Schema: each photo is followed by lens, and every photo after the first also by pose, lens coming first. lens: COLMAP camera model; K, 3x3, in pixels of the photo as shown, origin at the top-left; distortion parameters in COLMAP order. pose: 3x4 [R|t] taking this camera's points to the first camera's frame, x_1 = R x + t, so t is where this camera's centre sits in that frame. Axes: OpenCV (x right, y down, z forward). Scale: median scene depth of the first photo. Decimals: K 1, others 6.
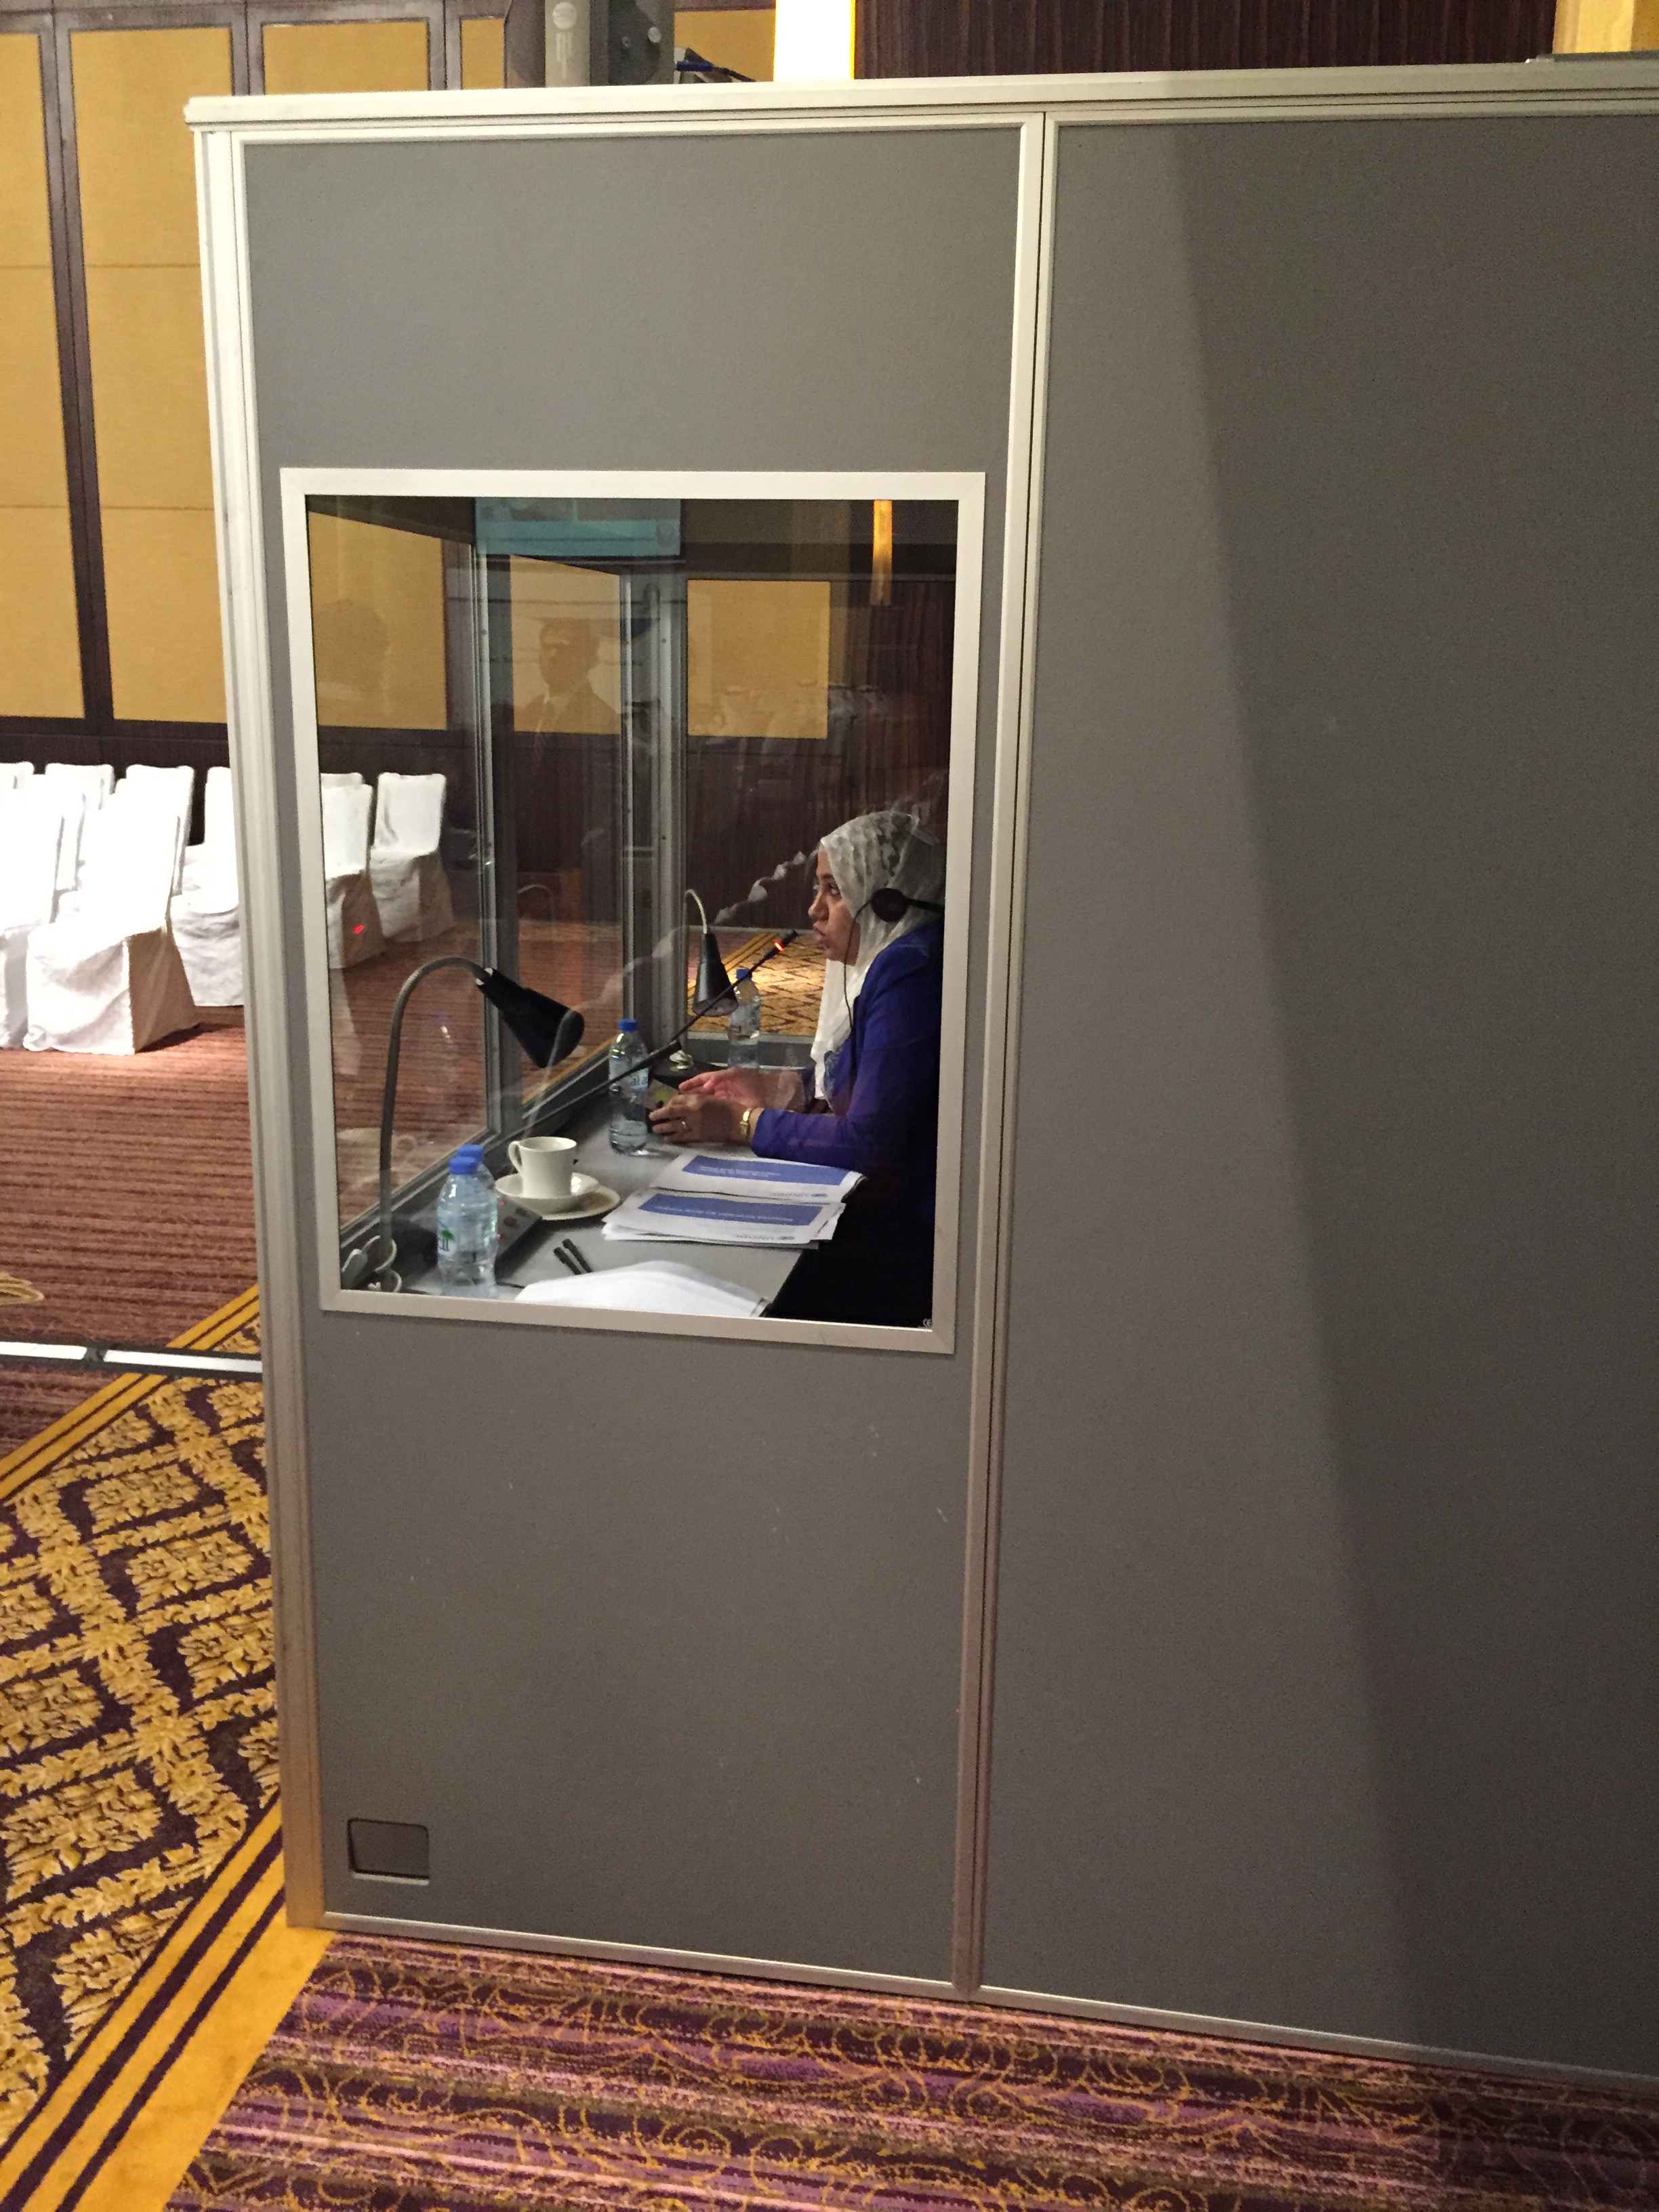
lens RADIAL K [[1927.0, 0, 830.7], [0, 1927.0, 1102.9], [0, 0, 1]] dist [0.061725, -0.102342]
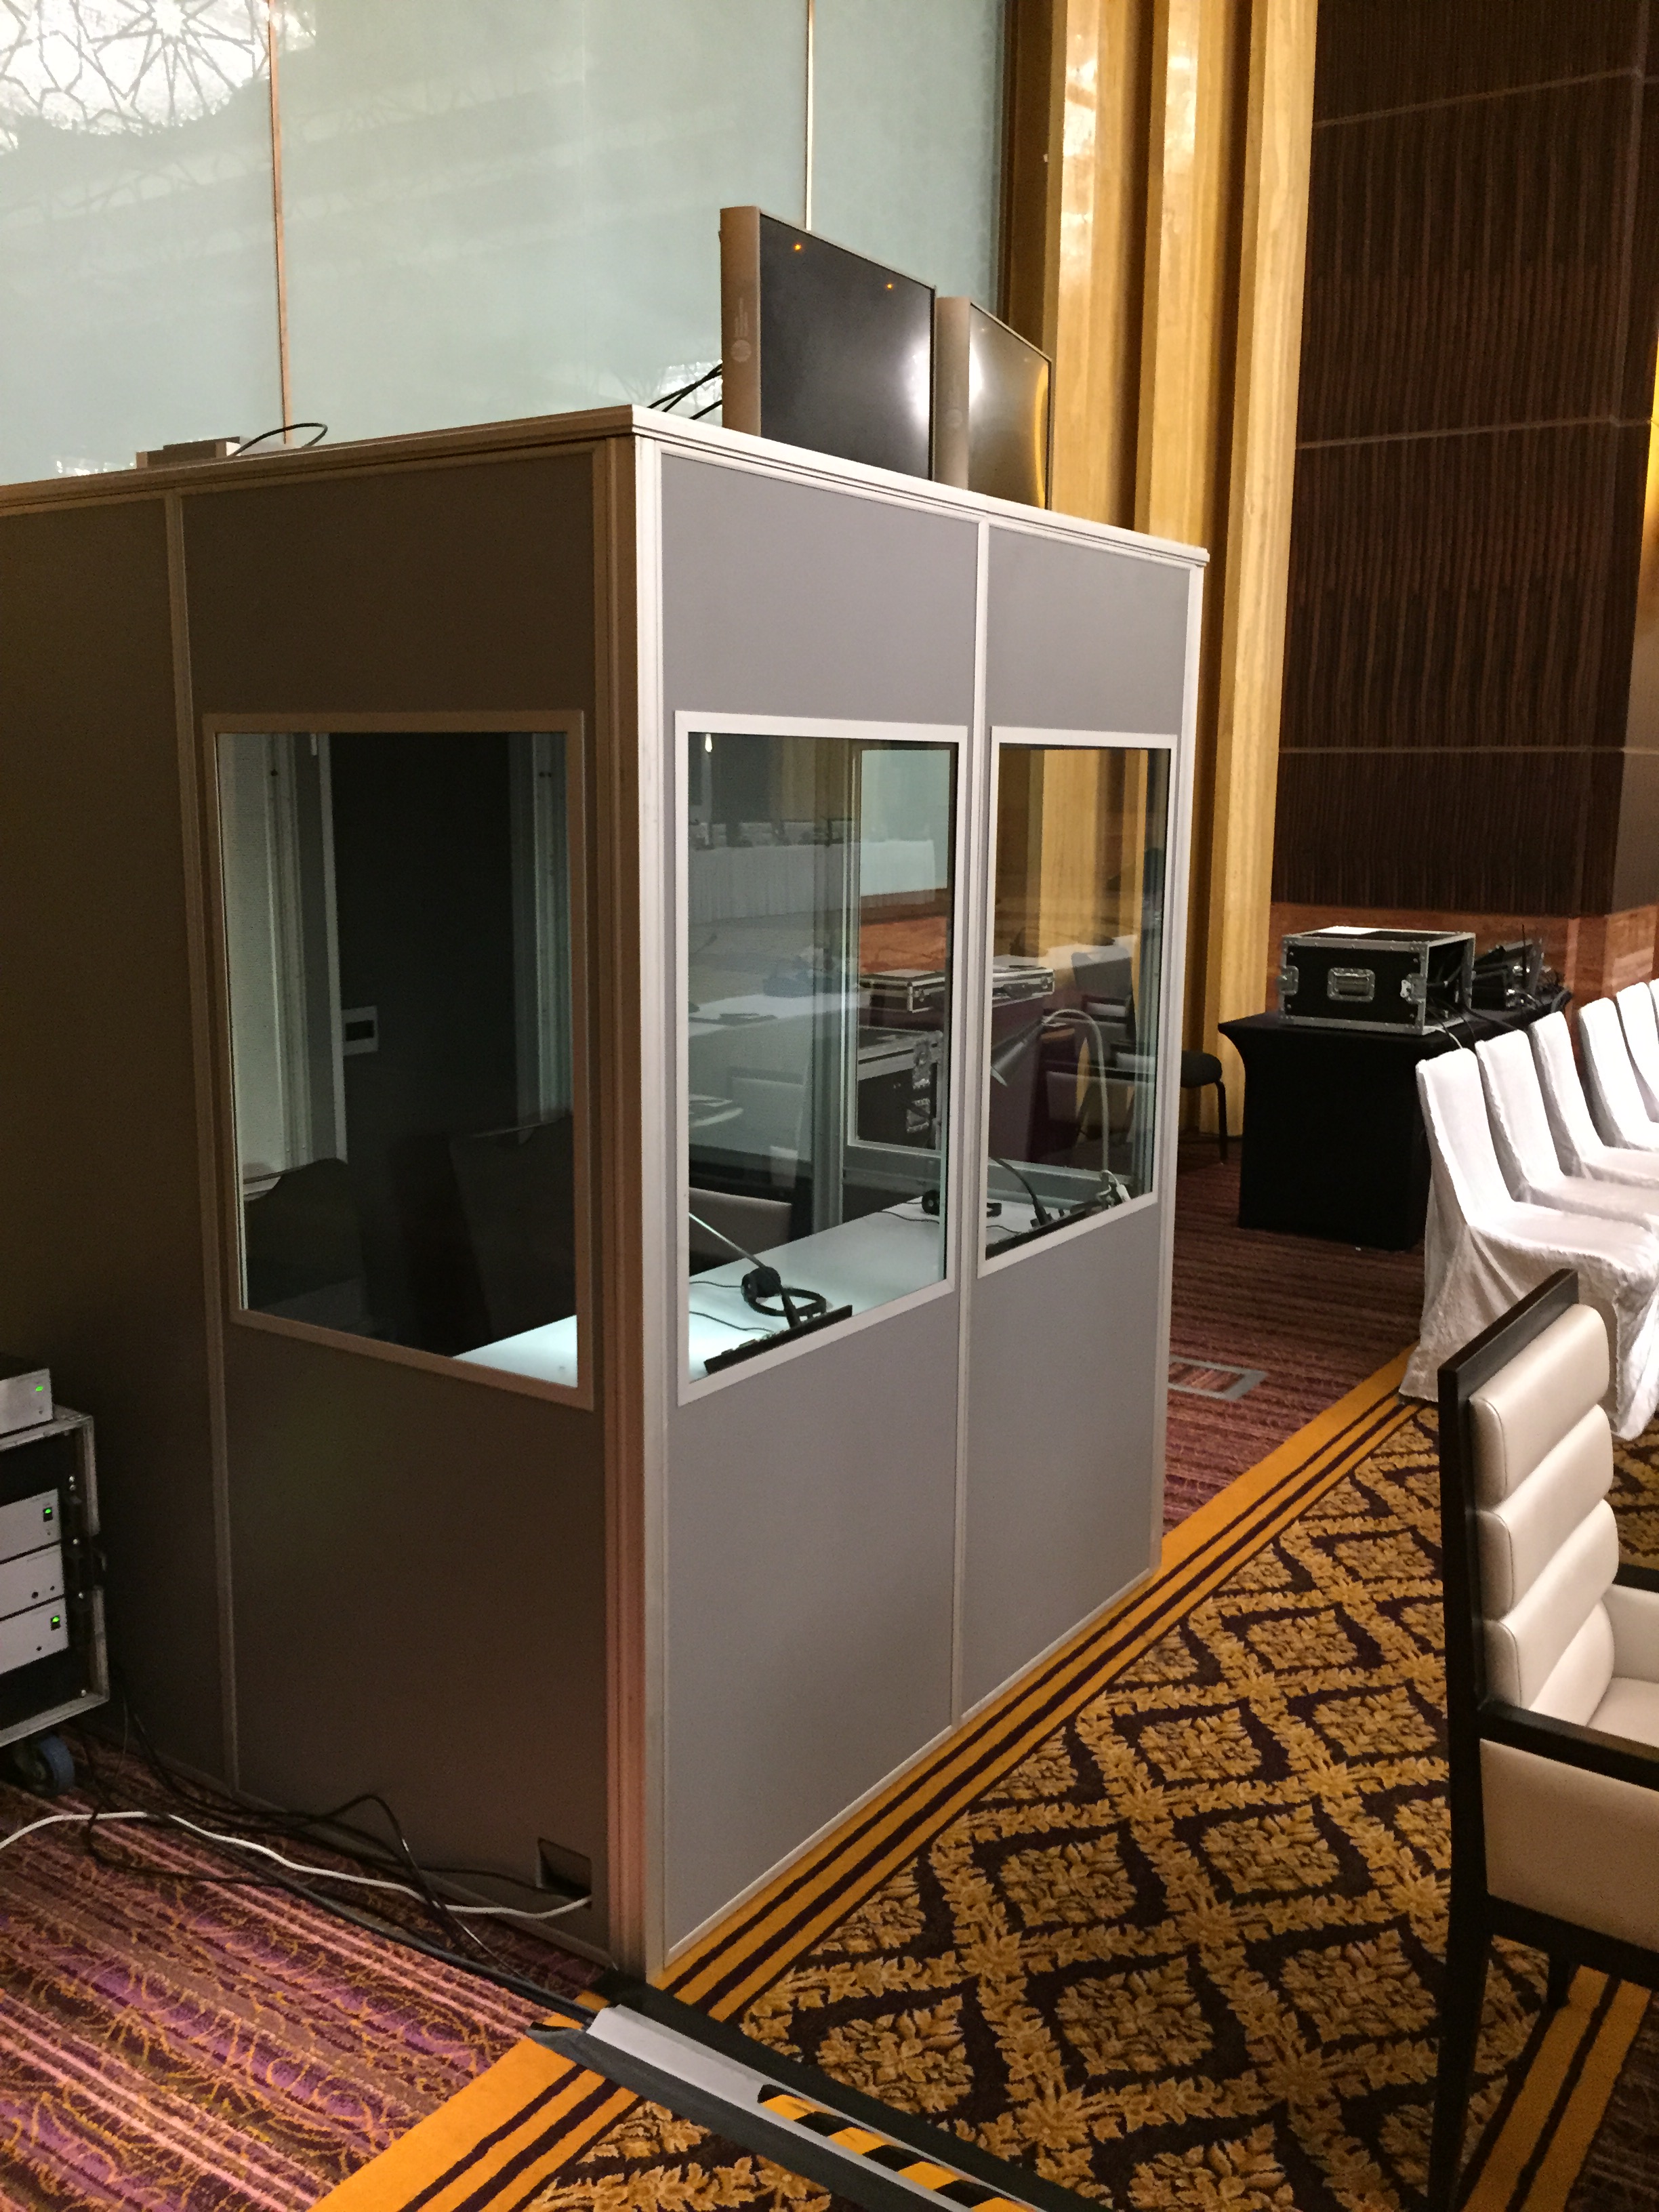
lens RADIAL K [[1927.0, 0, 828.0], [0, 1927.0, 1110.4], [0, 0, 1]] dist [0.061725, -0.102342]
pose [[-0.907071, -0.109741, 0.406422, -0.527065], [0.055430, 0.925885, 0.373717, -0.473375], [-0.417312, 0.361516, -0.833761, 1.907222]]
